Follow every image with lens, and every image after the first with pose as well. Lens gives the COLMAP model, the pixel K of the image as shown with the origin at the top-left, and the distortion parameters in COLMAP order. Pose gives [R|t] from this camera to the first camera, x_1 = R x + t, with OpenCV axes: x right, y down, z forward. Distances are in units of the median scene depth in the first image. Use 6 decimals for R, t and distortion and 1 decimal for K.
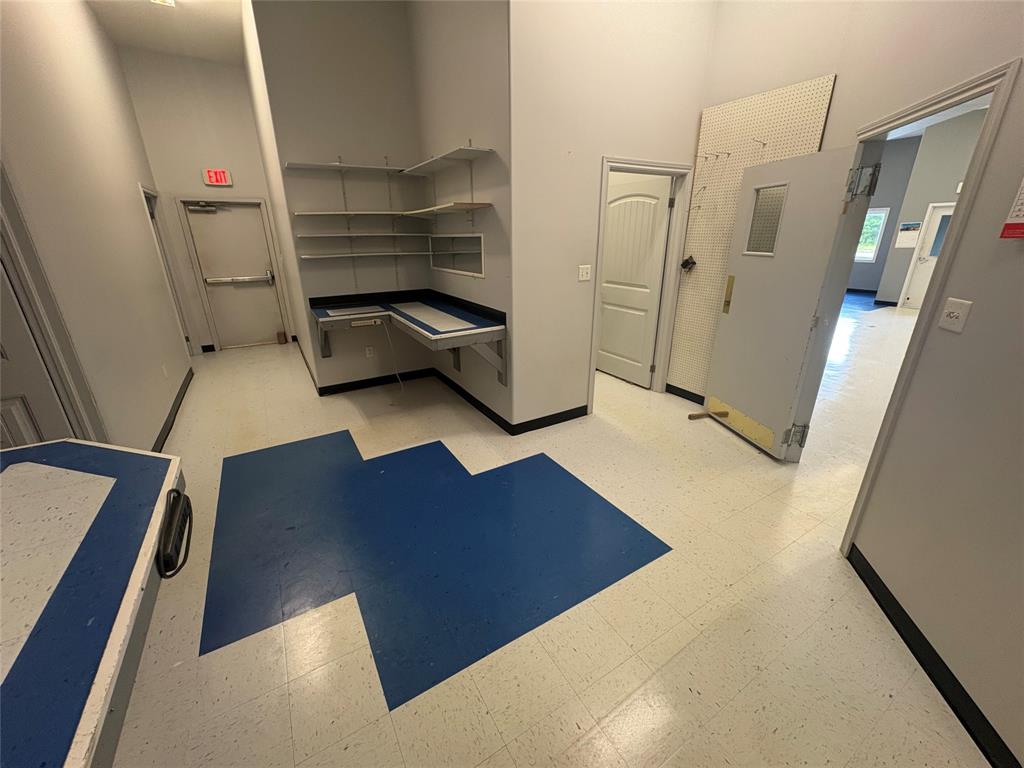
lens RADIAL K [[409.4, 0, 512.3], [0, 409.4, 381.9], [0, 0, 1]] dist [0.000943, 0.000591]
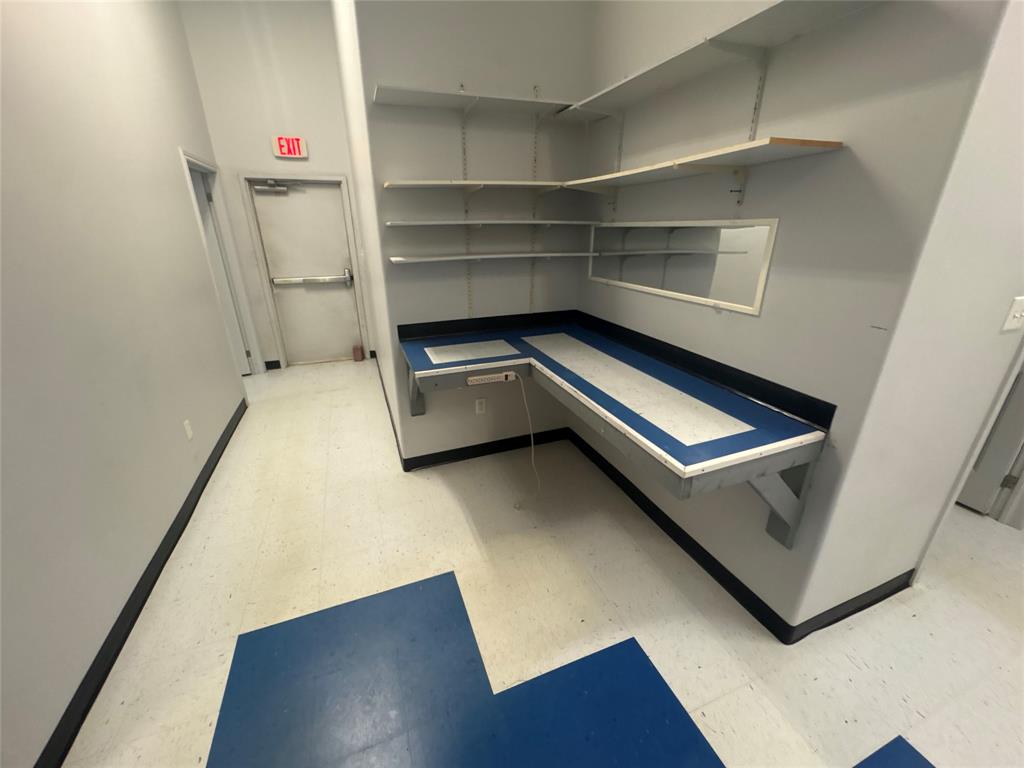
lens RADIAL K [[409.4, 0, 512.3], [0, 409.4, 381.9], [0, 0, 1]] dist [0.000943, 0.000591]
pose [[0.985881, 0.063049, -0.155126, -0.210789], [-0.059727, 0.997876, 0.025988, -0.136812], [0.156435, -0.016356, 0.987553, 0.389413]]
